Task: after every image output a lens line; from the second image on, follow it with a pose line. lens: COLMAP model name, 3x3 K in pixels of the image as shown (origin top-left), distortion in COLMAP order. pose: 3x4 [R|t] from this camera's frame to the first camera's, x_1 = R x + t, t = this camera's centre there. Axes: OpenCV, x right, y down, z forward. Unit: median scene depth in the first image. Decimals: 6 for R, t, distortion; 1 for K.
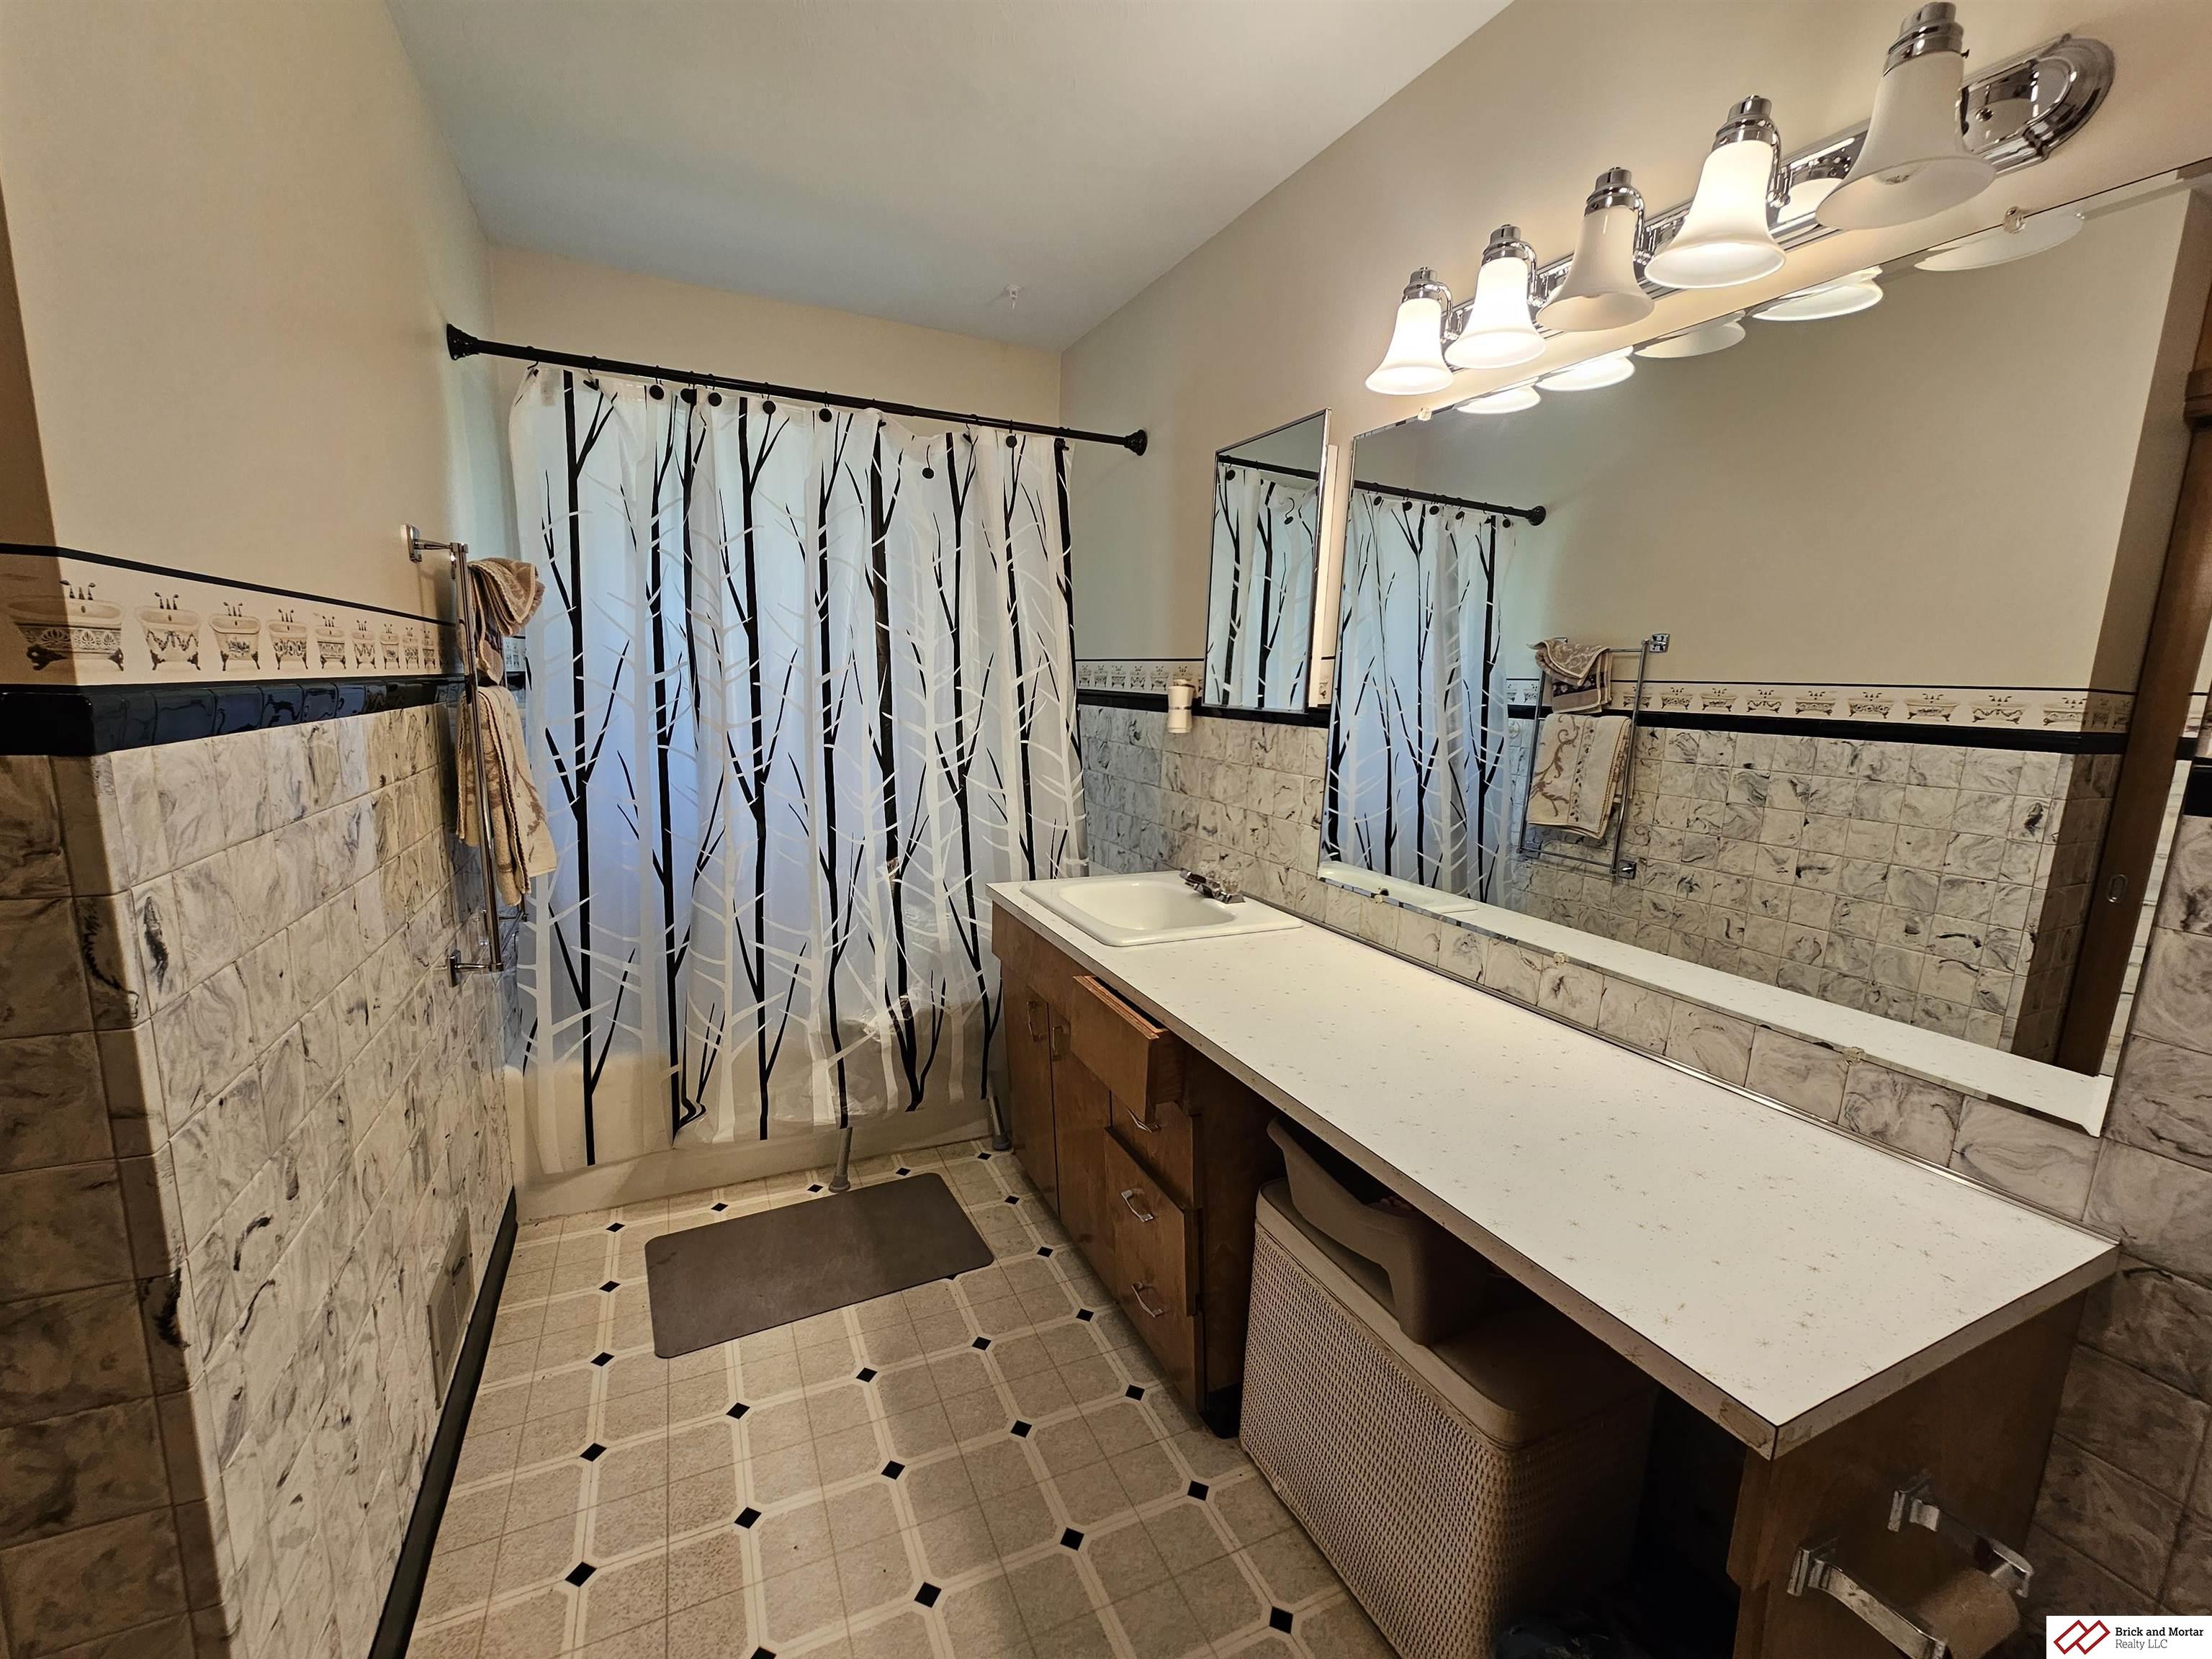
lens RADIAL K [[888.6, 0, 1091.3], [0, 888.6, 828.7], [0, 0, 1]] dist [-0.001017, -0.000812]
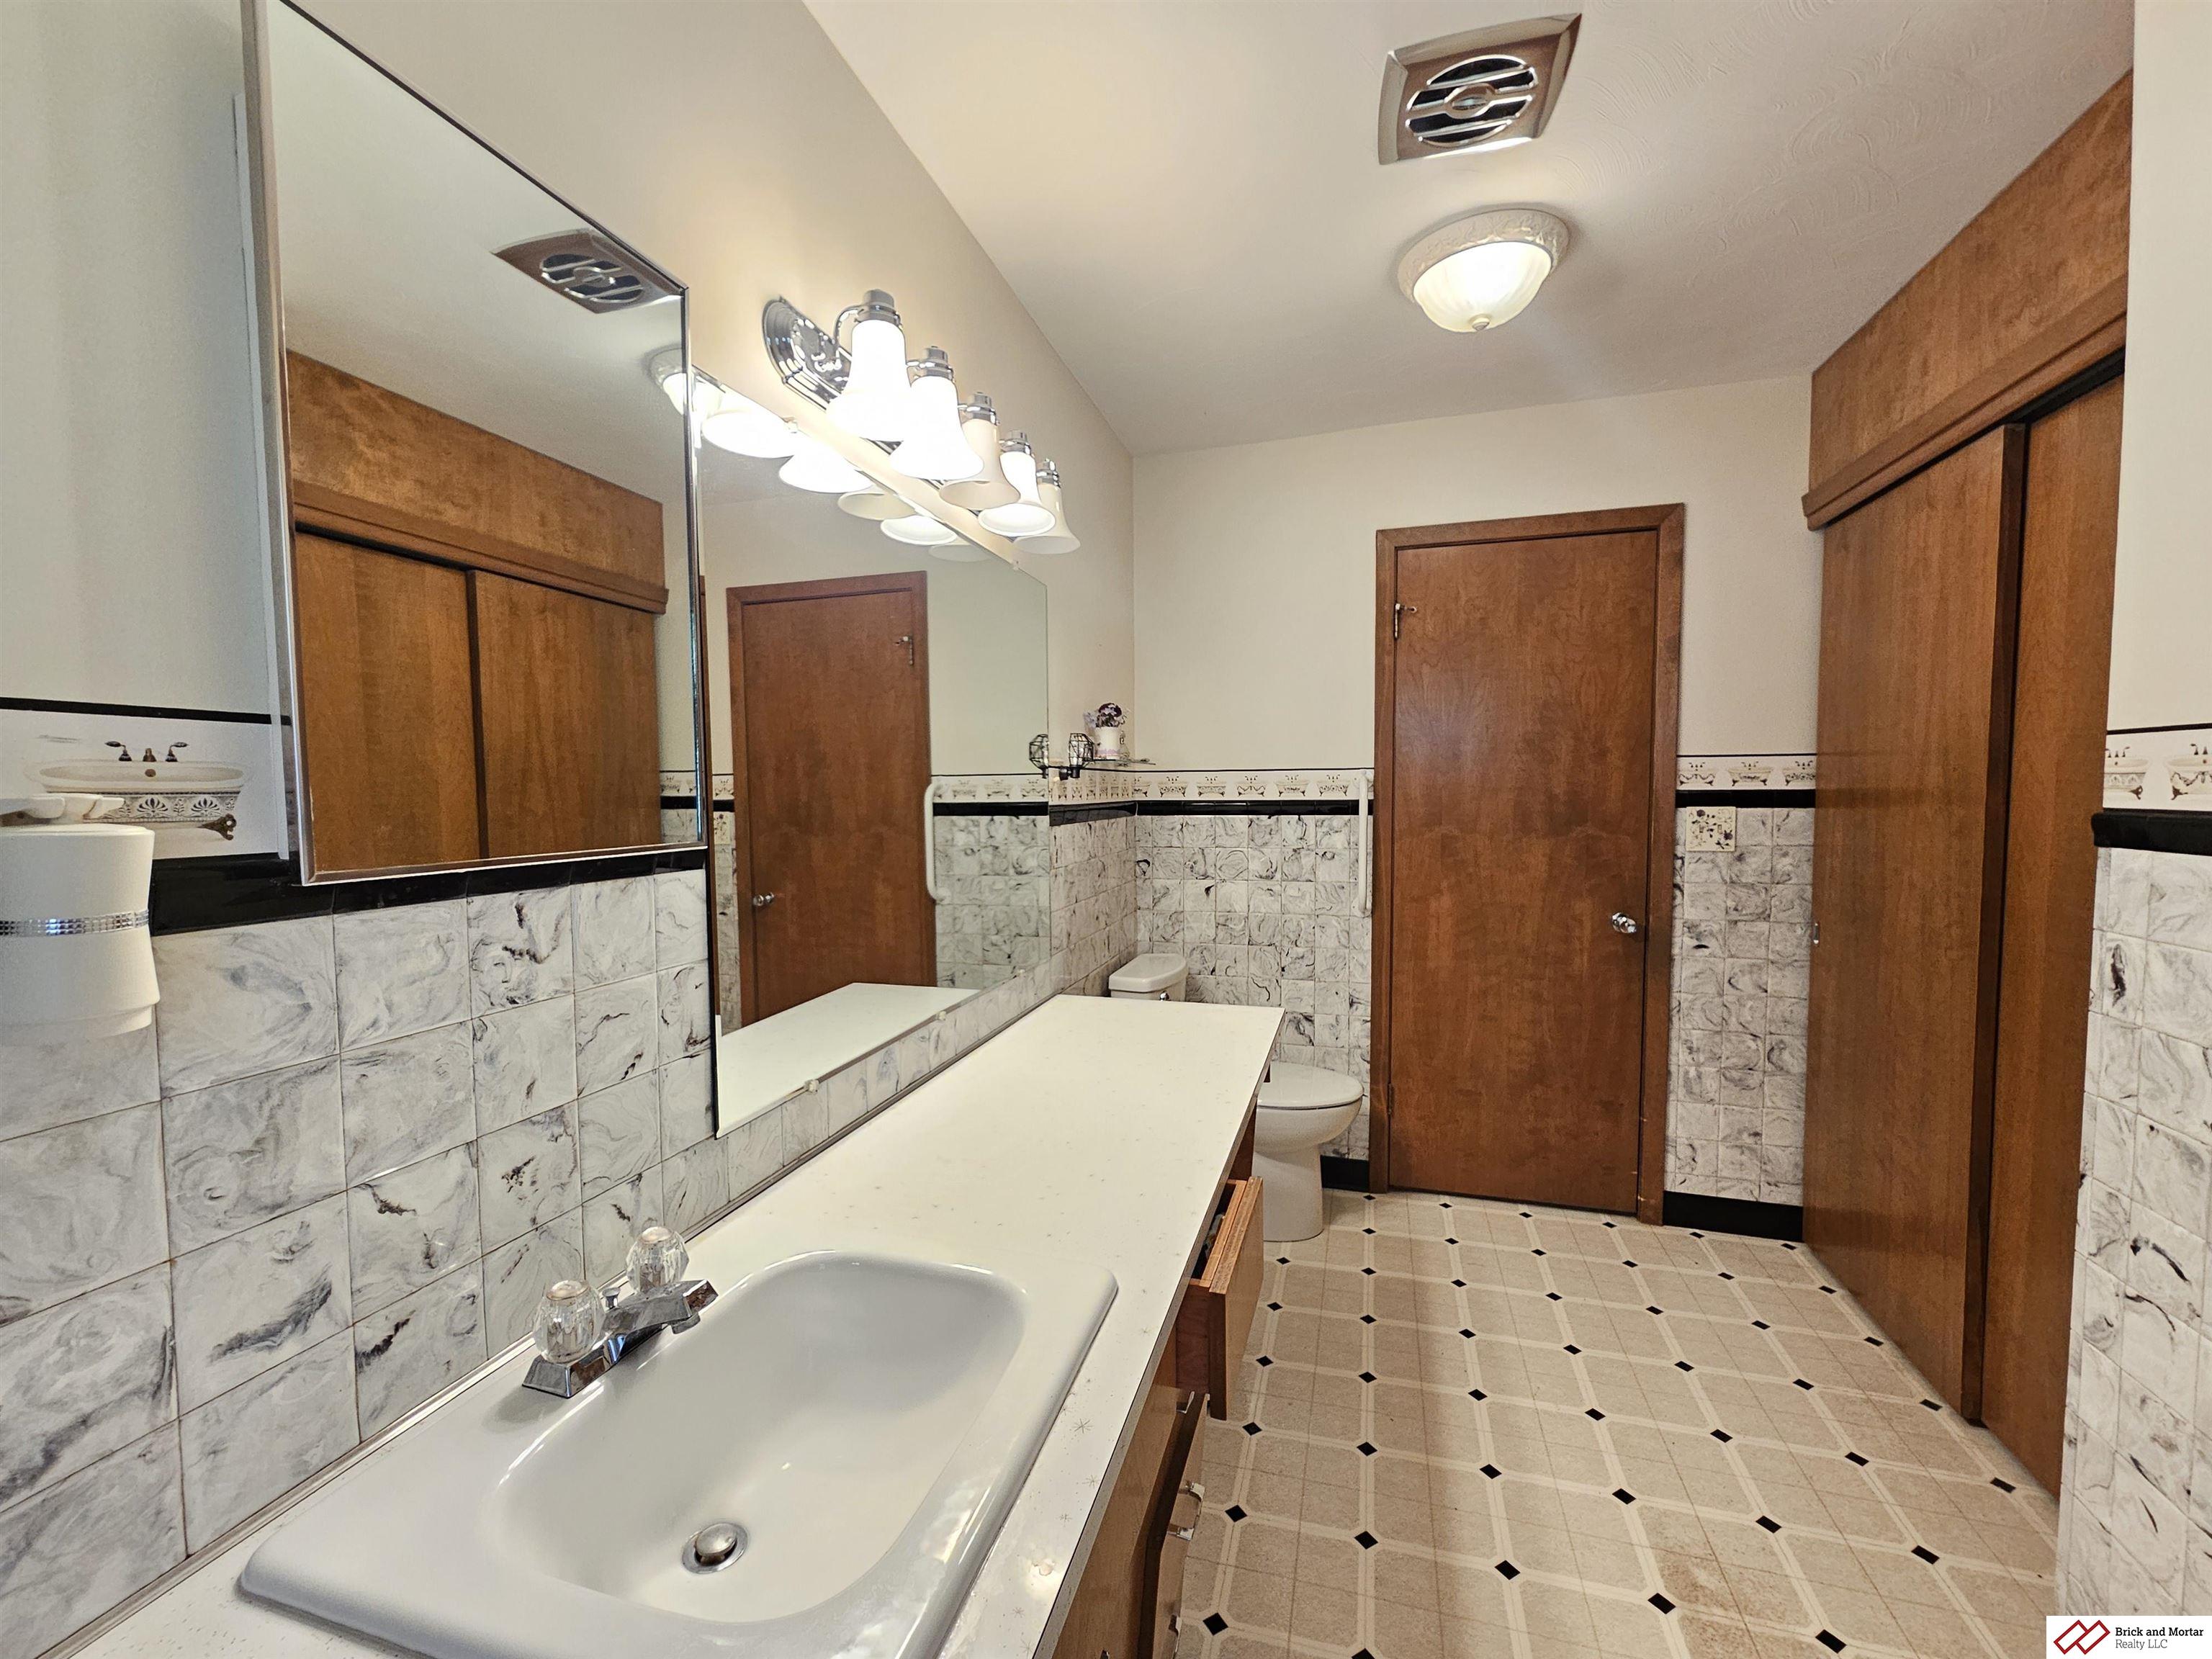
lens RADIAL K [[888.6, 0, 1098.5], [0, 888.6, 831.1], [0, 0, 1]] dist [-0.001017, -0.000812]
pose [[-0.742661, -0.061760, 0.666813, -0.260642], [0.094678, 0.976053, 0.195850, -0.199728], [-0.662941, 0.208583, -0.719029, 1.108240]]
